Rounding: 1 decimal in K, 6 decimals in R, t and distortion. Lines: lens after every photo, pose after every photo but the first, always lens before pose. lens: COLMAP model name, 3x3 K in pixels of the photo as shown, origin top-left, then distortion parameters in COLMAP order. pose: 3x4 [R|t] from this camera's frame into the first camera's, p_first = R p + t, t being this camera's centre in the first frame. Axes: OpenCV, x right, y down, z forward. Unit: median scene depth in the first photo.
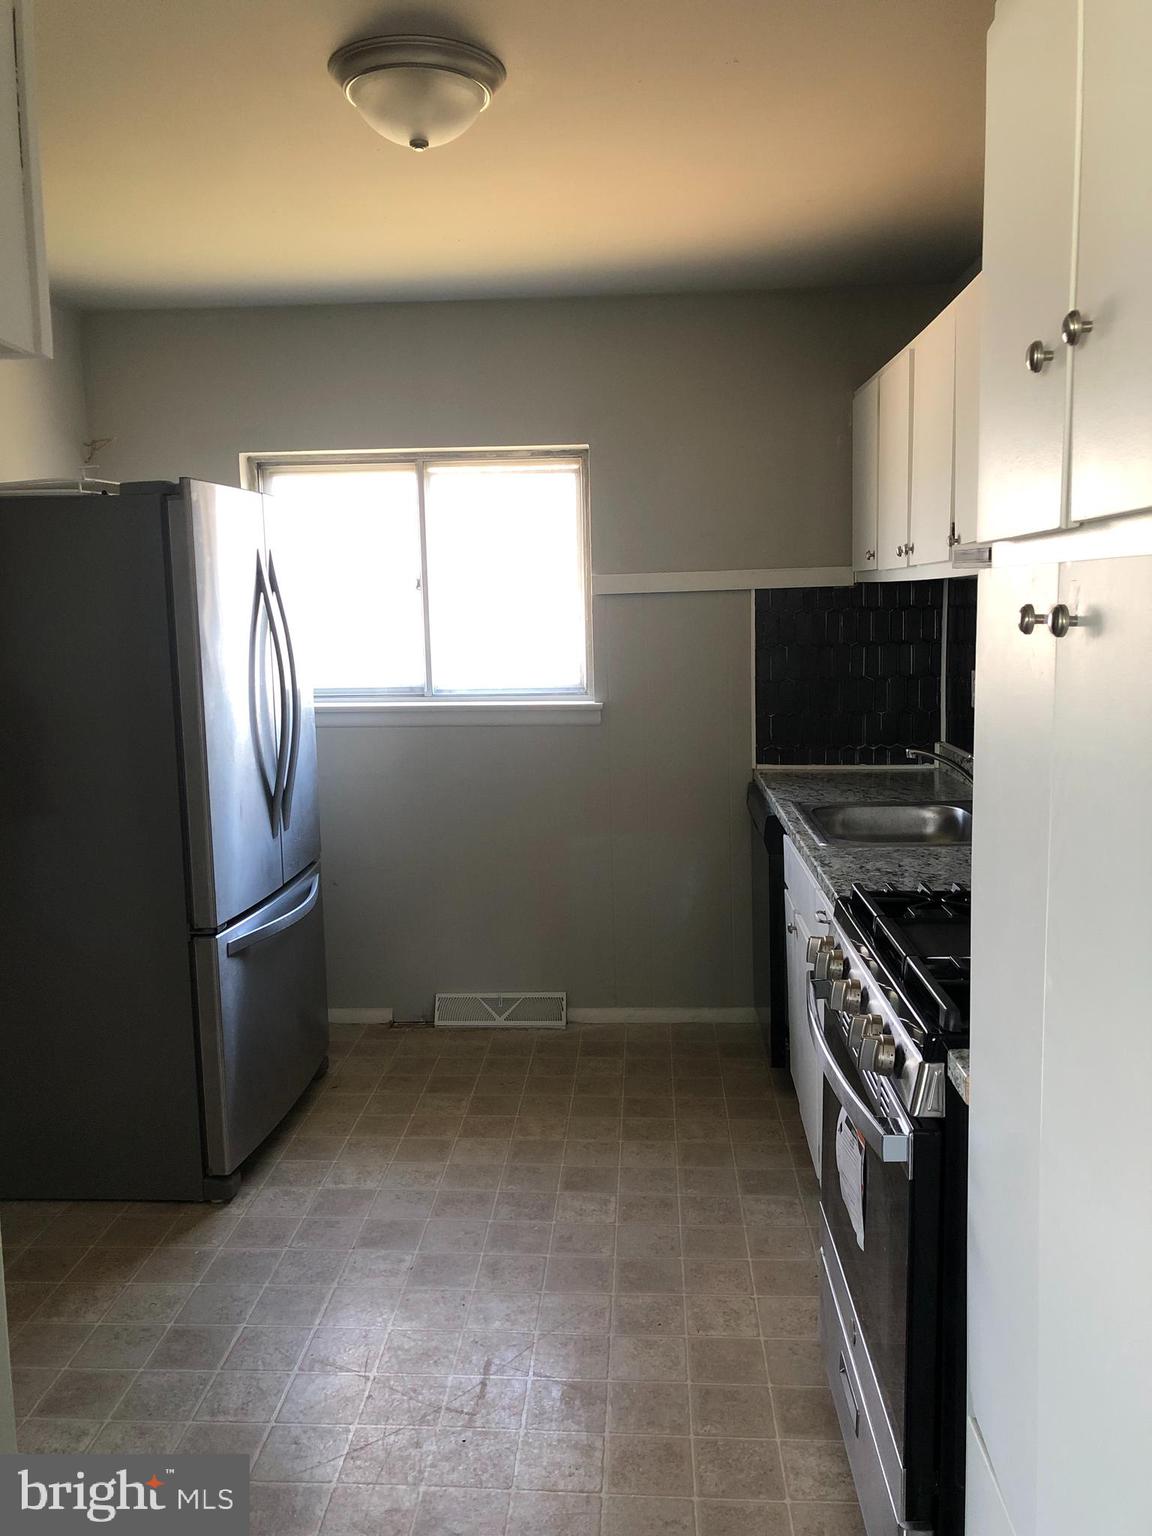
lens RADIAL K [[1259.7, 0, 582.3], [0, 1259.7, 768.7], [0, 0, 1]] dist [0.024677, 0.007214]
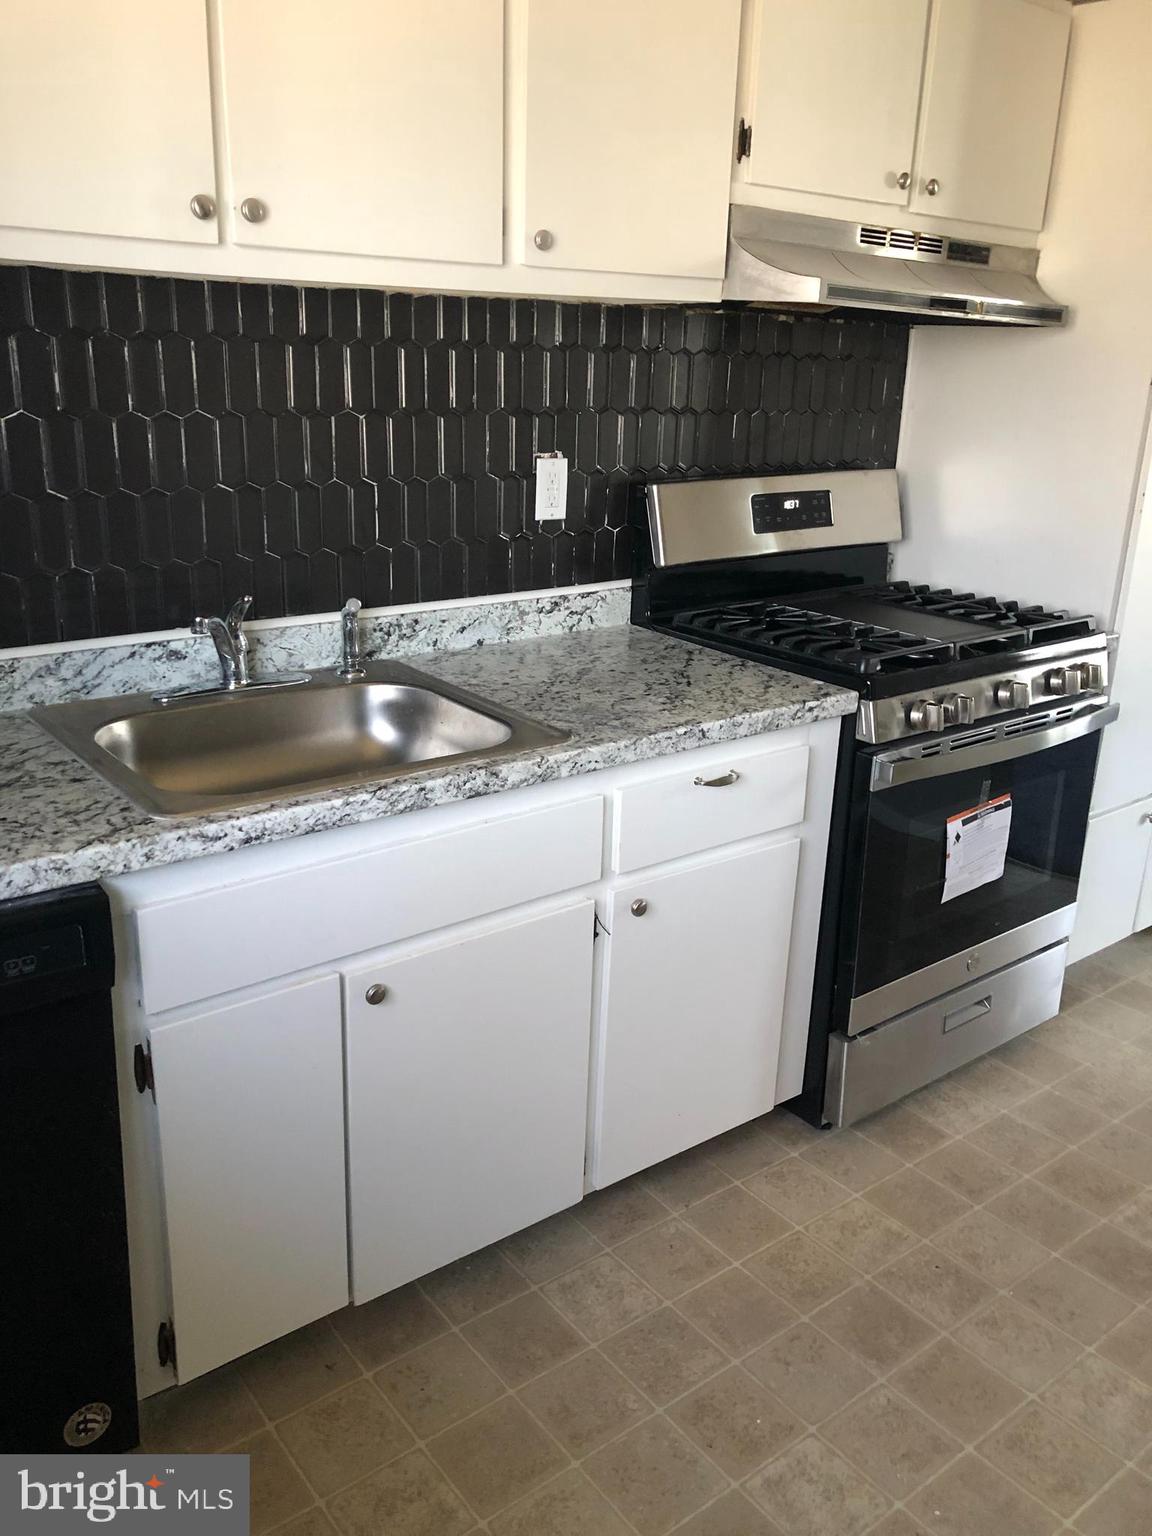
lens RADIAL K [[1259.7, 0, 572.3], [0, 1259.7, 761.8], [0, 0, 1]] dist [0.024677, 0.007214]
pose [[-0.654602, -0.233792, 0.718914, -0.060772], [0.081839, 0.923473, 0.374833, -0.038406], [-0.751531, 0.304202, -0.585374, 0.320549]]
